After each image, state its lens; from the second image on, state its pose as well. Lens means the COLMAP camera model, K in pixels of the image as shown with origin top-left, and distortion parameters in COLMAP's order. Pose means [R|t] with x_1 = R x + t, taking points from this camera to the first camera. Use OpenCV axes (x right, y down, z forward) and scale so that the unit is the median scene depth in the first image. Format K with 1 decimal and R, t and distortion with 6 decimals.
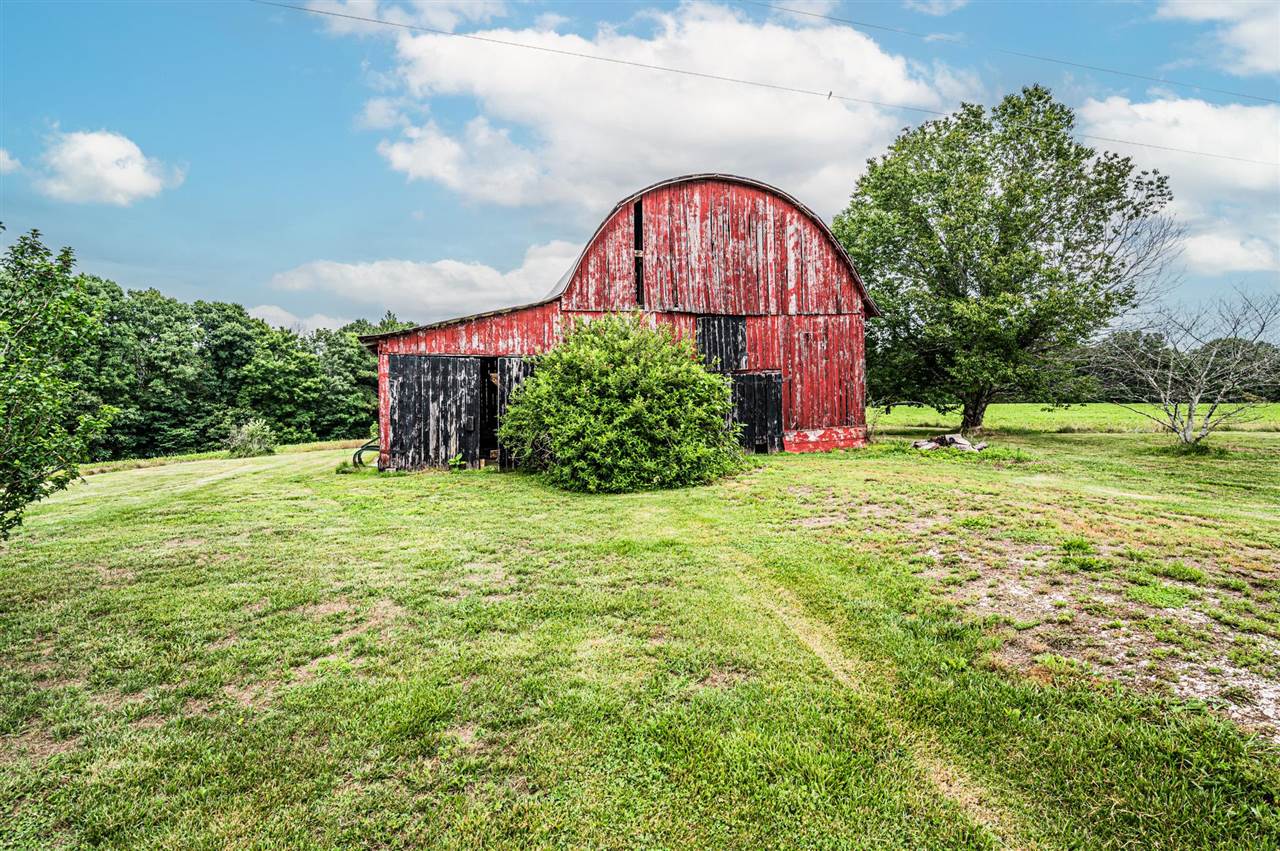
lens RADIAL K [[604.5, 0, 609.3], [0, 604.5, 416.7], [0, 0, 1]] dist [0.000468, 0.000036]
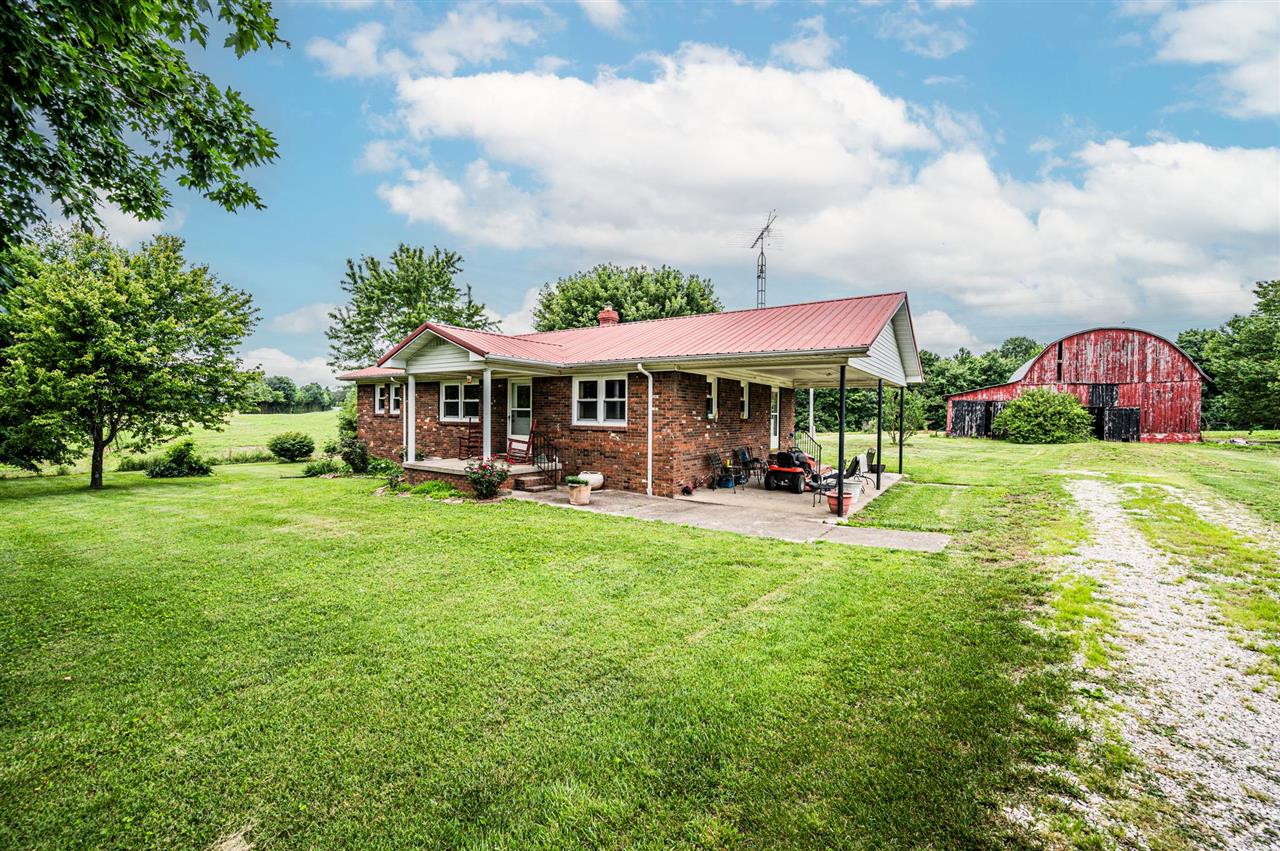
lens RADIAL K [[513.2, 0, 637.0], [0, 513.2, 427.8], [0, 0, 1]] dist [-0.001759, -0.000184]
pose [[0.696236, 0.050164, -0.716058, 0.364575], [-0.037245, 0.998736, 0.033754, 0.009848], [0.716847, 0.003169, 0.697224, -1.794908]]
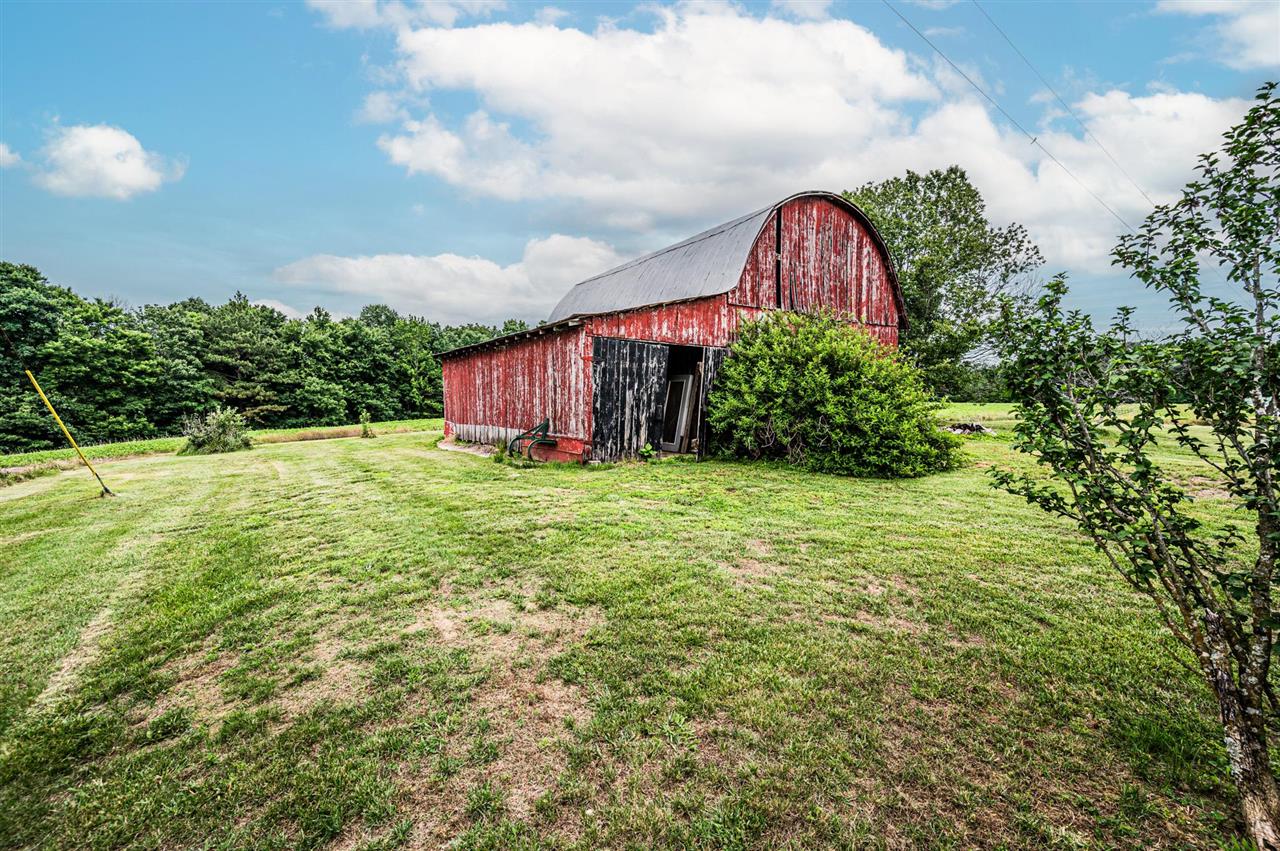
lens RADIAL K [[513.2, 0, 638.9], [0, 513.2, 430.9], [0, 0, 1]] dist [-0.001759, -0.000184]
pose [[0.931386, -0.007491, 0.363955, -0.503273], [-0.008454, 0.999074, 0.042197, 0.005288], [-0.363934, -0.042379, 0.930460, 0.213268]]
